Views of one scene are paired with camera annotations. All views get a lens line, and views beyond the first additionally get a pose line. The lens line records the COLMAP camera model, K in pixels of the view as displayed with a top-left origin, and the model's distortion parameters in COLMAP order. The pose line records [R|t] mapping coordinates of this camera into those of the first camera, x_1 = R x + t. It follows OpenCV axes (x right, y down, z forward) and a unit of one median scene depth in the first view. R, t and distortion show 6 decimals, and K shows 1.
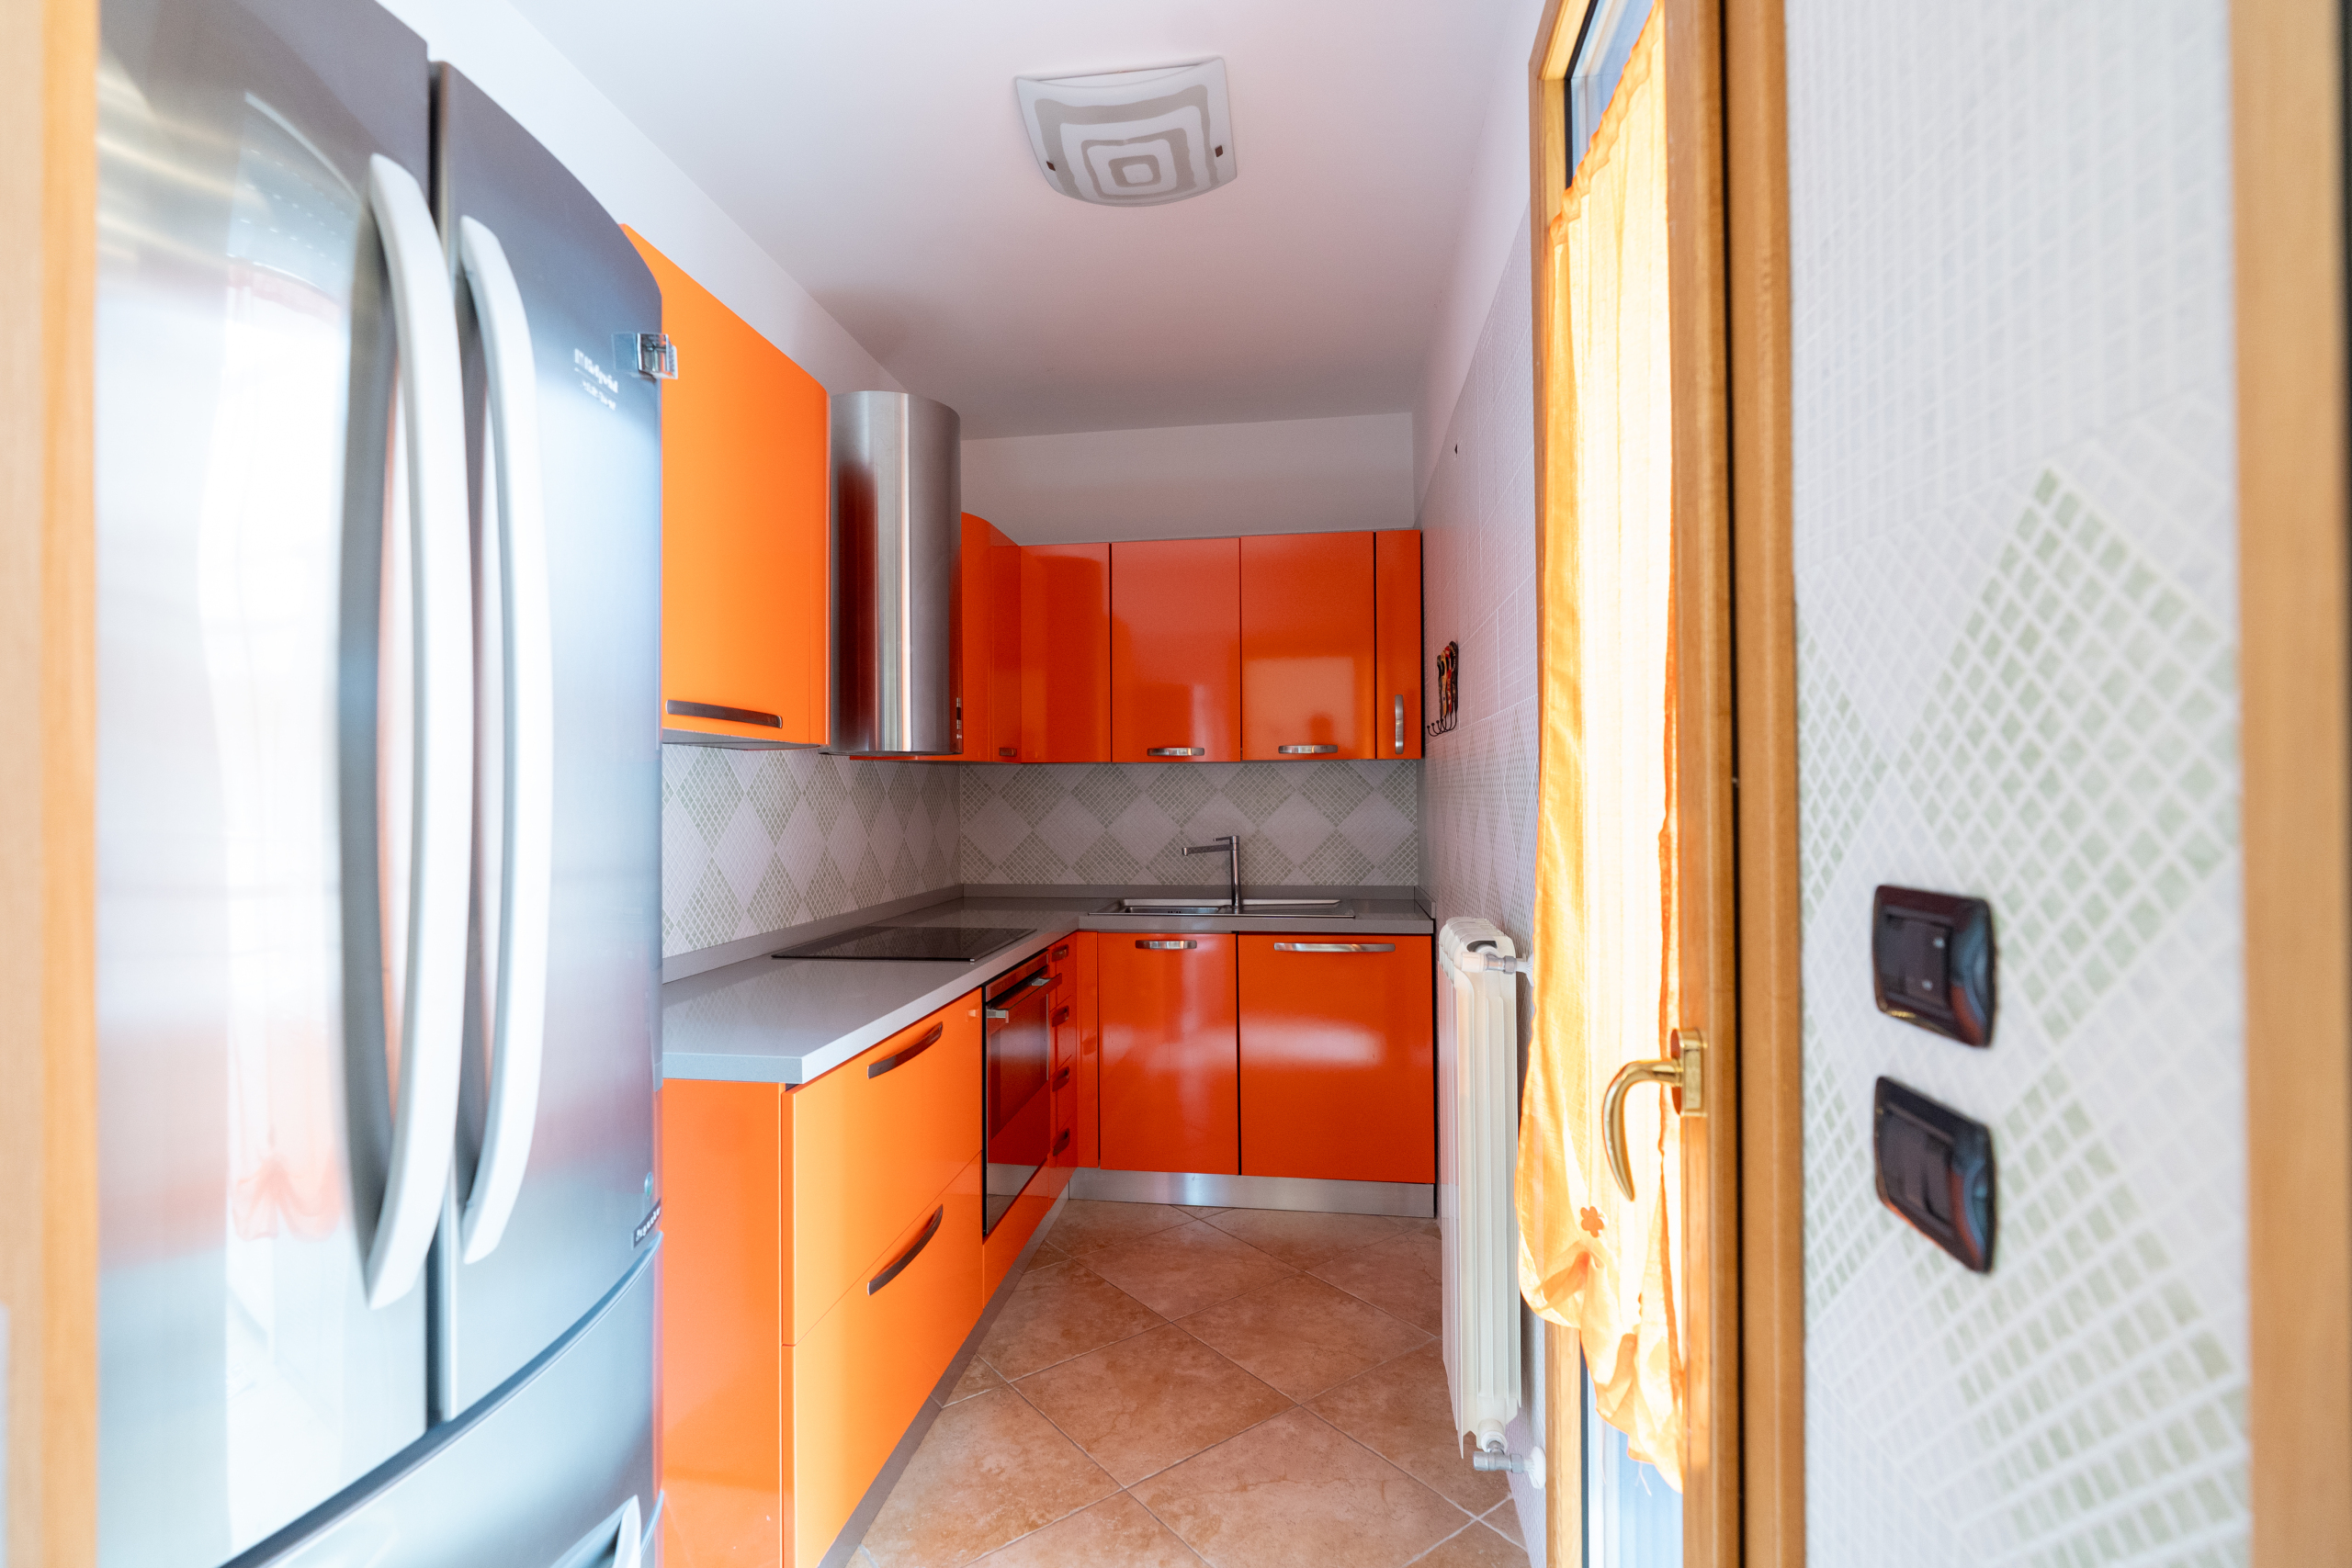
lens RADIAL K [[1072.6, 0, 1162.5], [0, 1072.6, 787.7], [0, 0, 1]] dist [-0.003352, 0.000659]
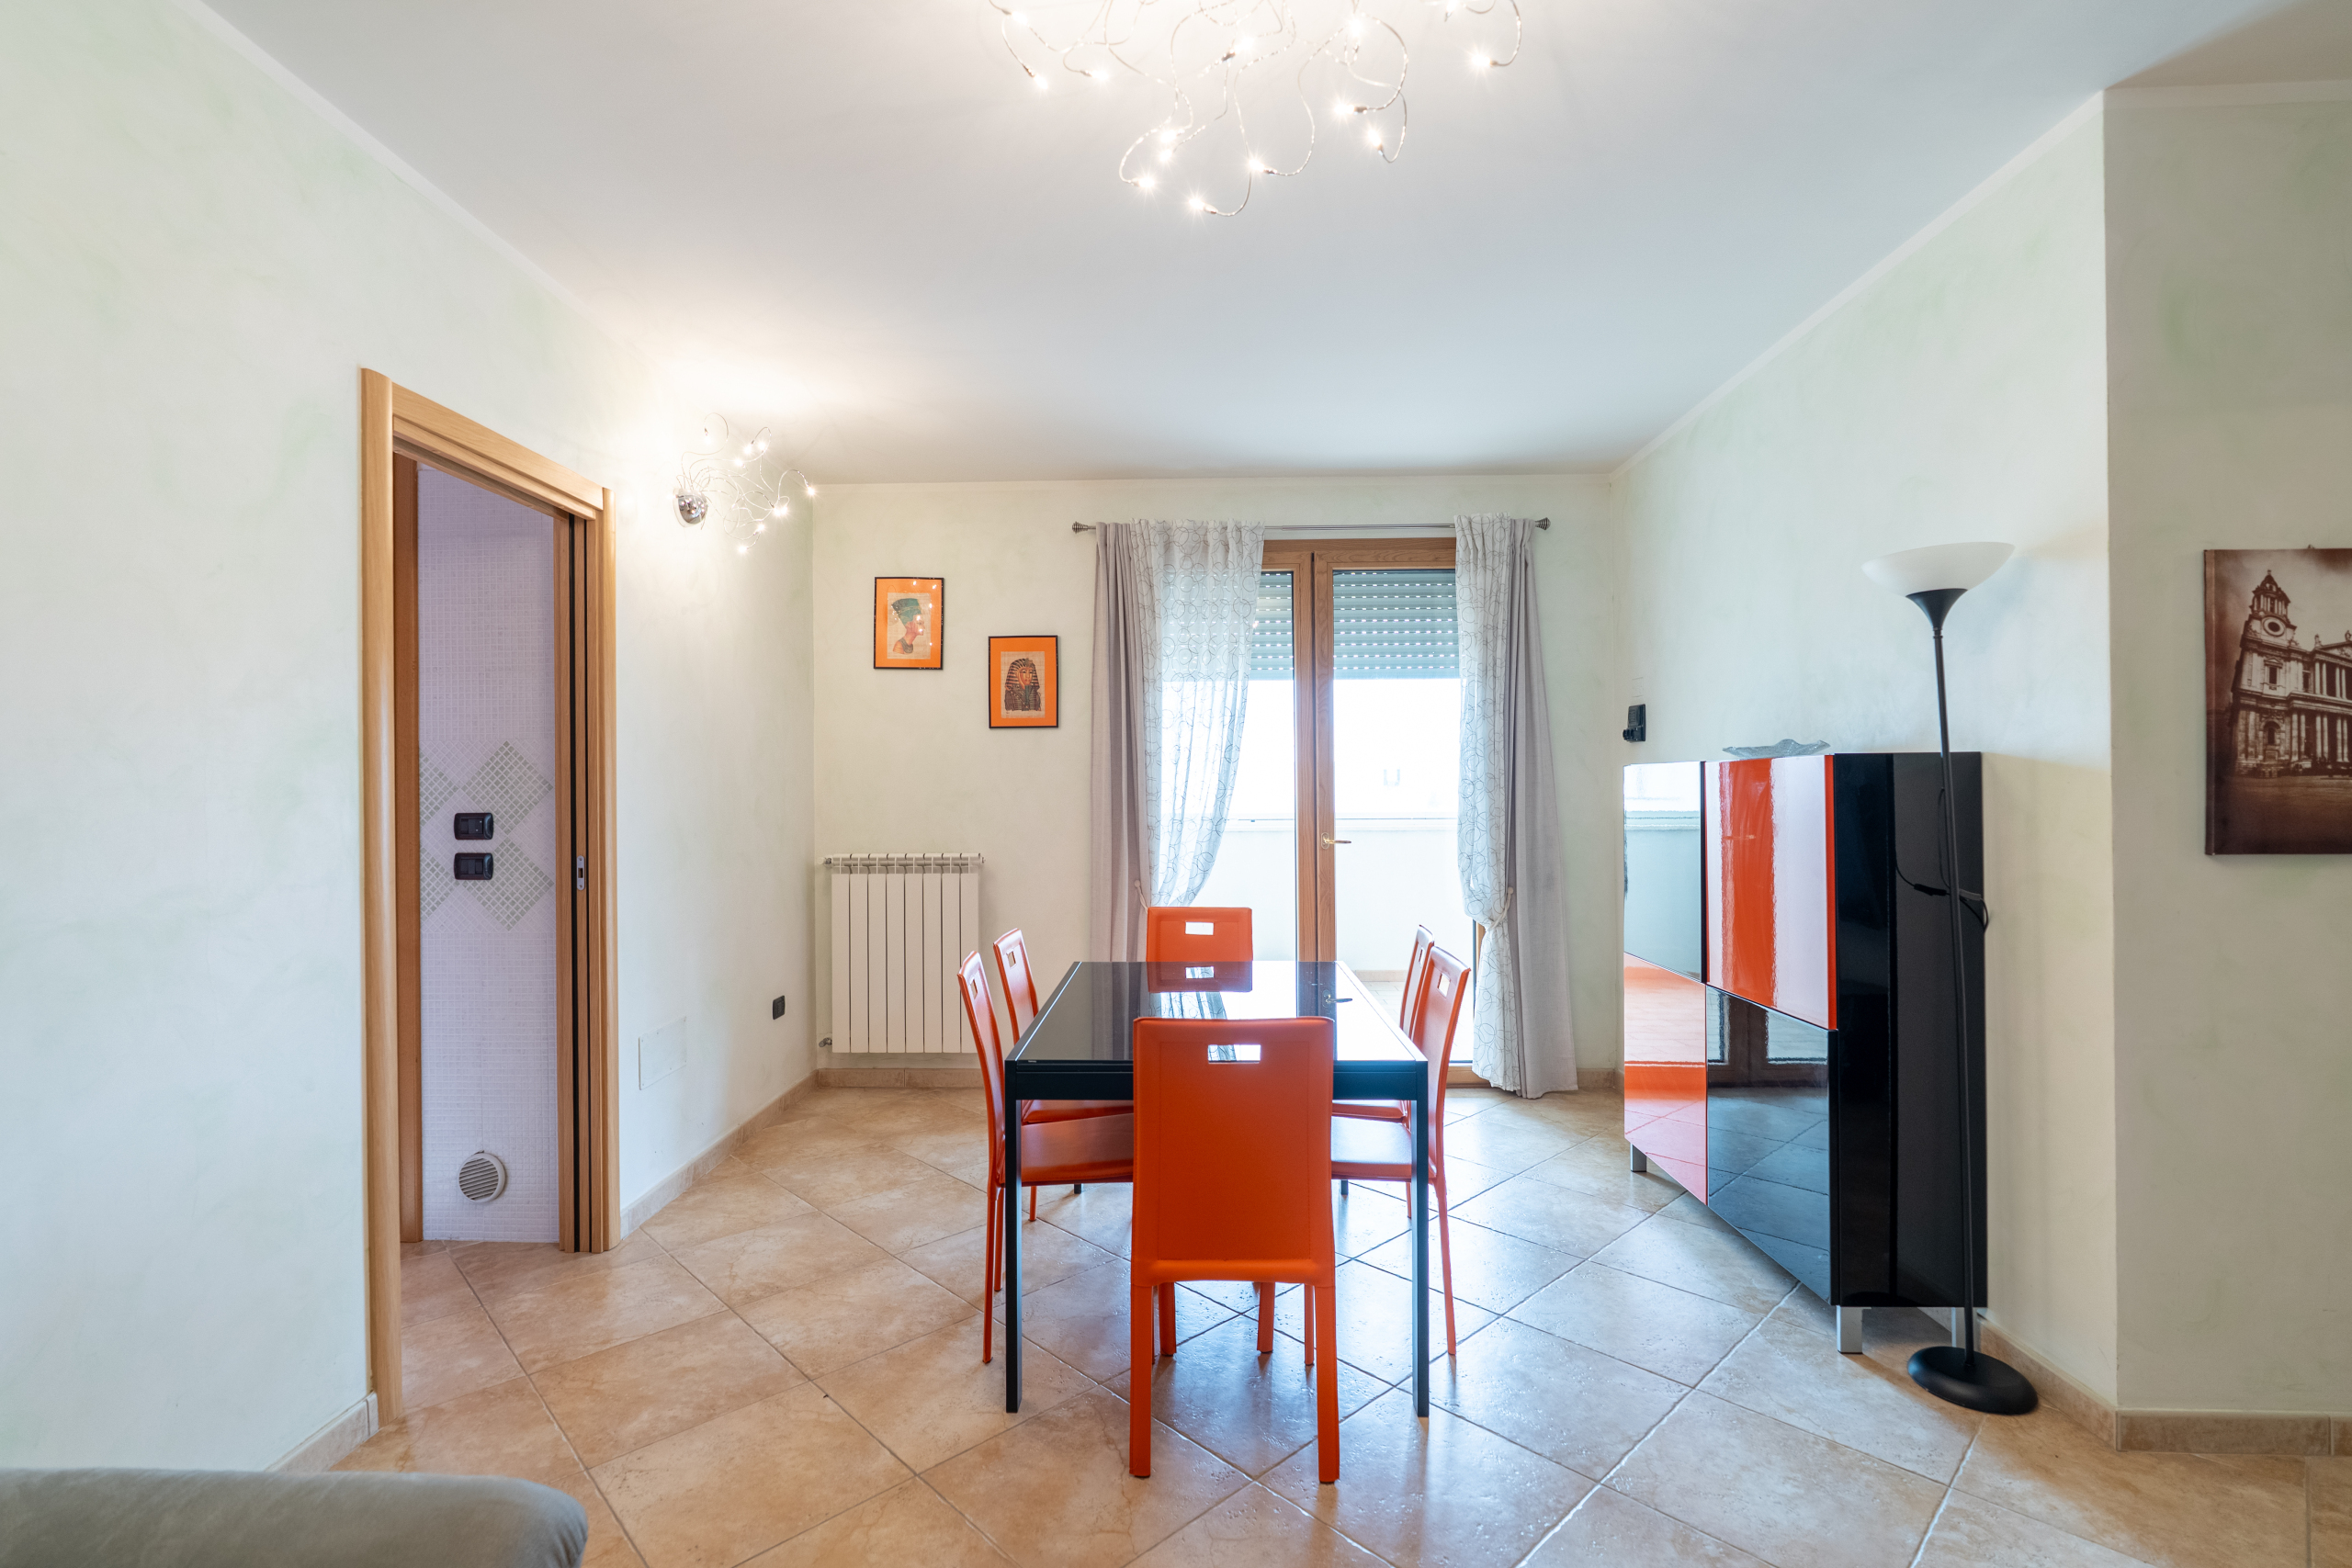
lens RADIAL K [[1072.6, 0, 1162.5], [0, 1072.6, 787.7], [0, 0, 1]] dist [-0.003352, 0.000659]
pose [[-0.101535, 0.011644, 0.994764, -5.358082], [0.000320, 0.999932, -0.011672, 0.040713], [-0.994832, -0.000866, -0.101532, -2.005084]]
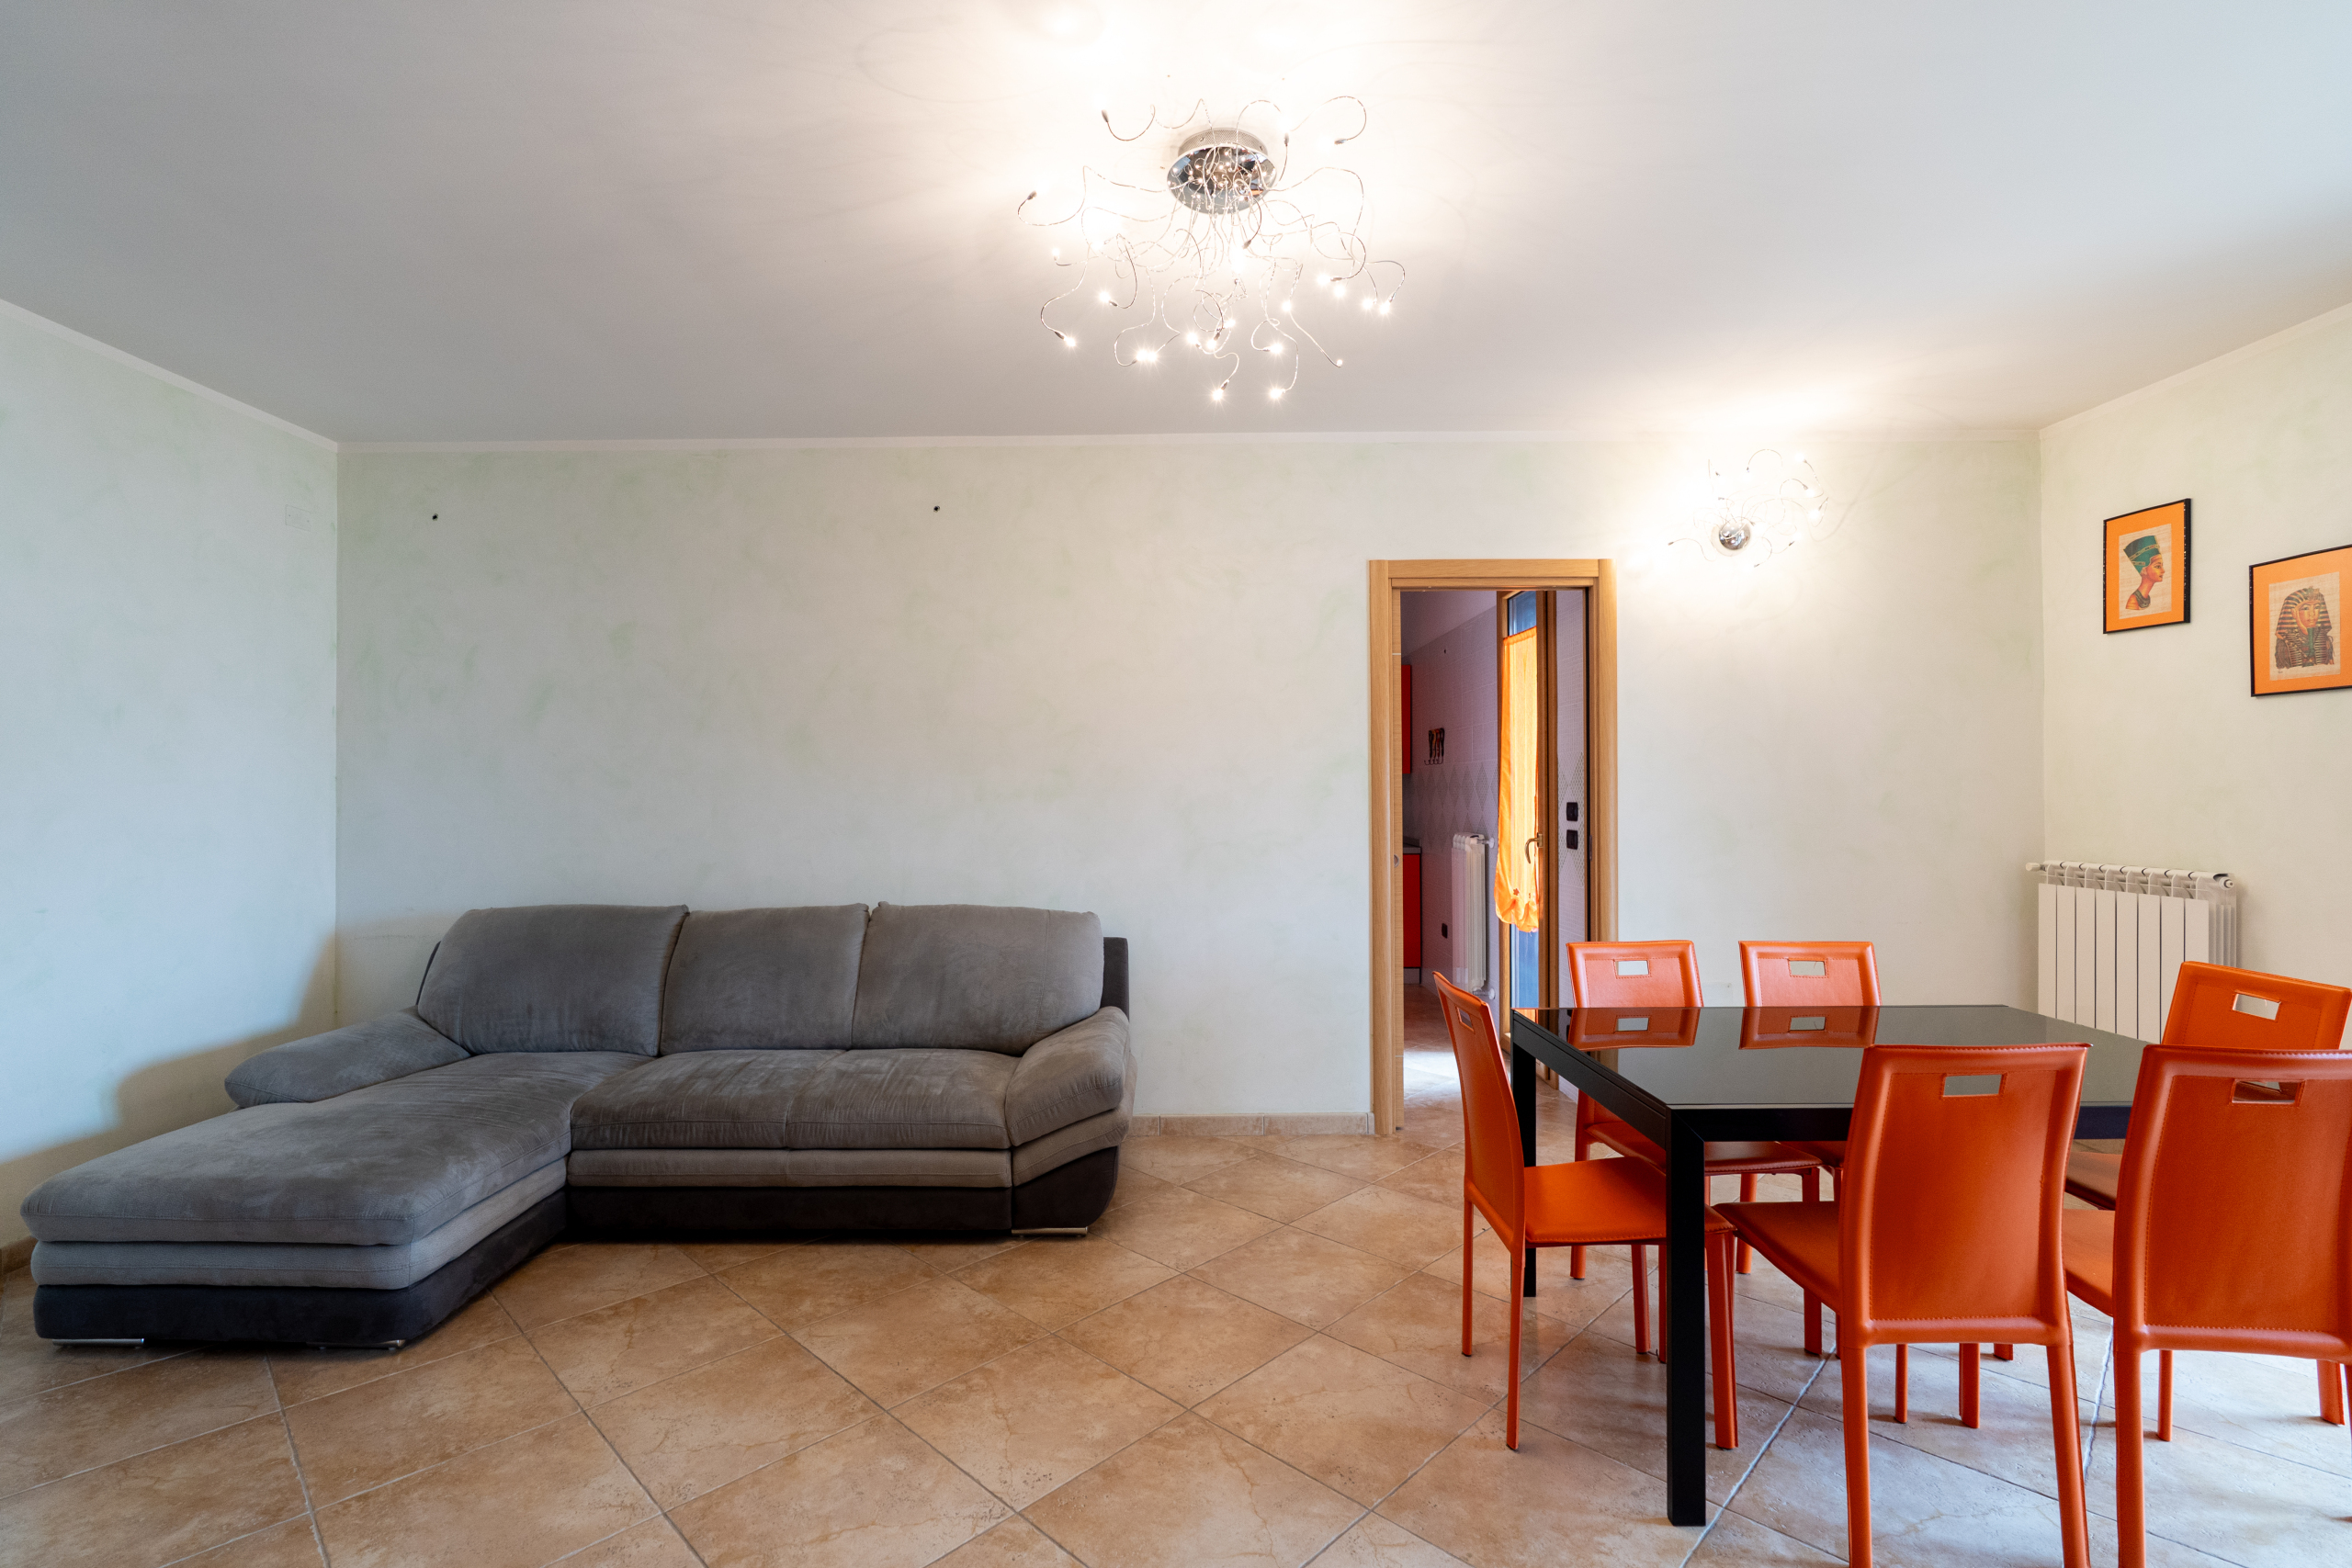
lens RADIAL K [[1072.6, 0, 1162.5], [0, 1072.6, 787.7], [0, 0, 1]] dist [-0.003352, 0.000659]
pose [[0.990530, 0.004546, 0.137222, -3.501424], [-0.005174, 0.999978, 0.004224, -0.022464], [-0.137200, -0.004894, 0.990531, -6.703508]]
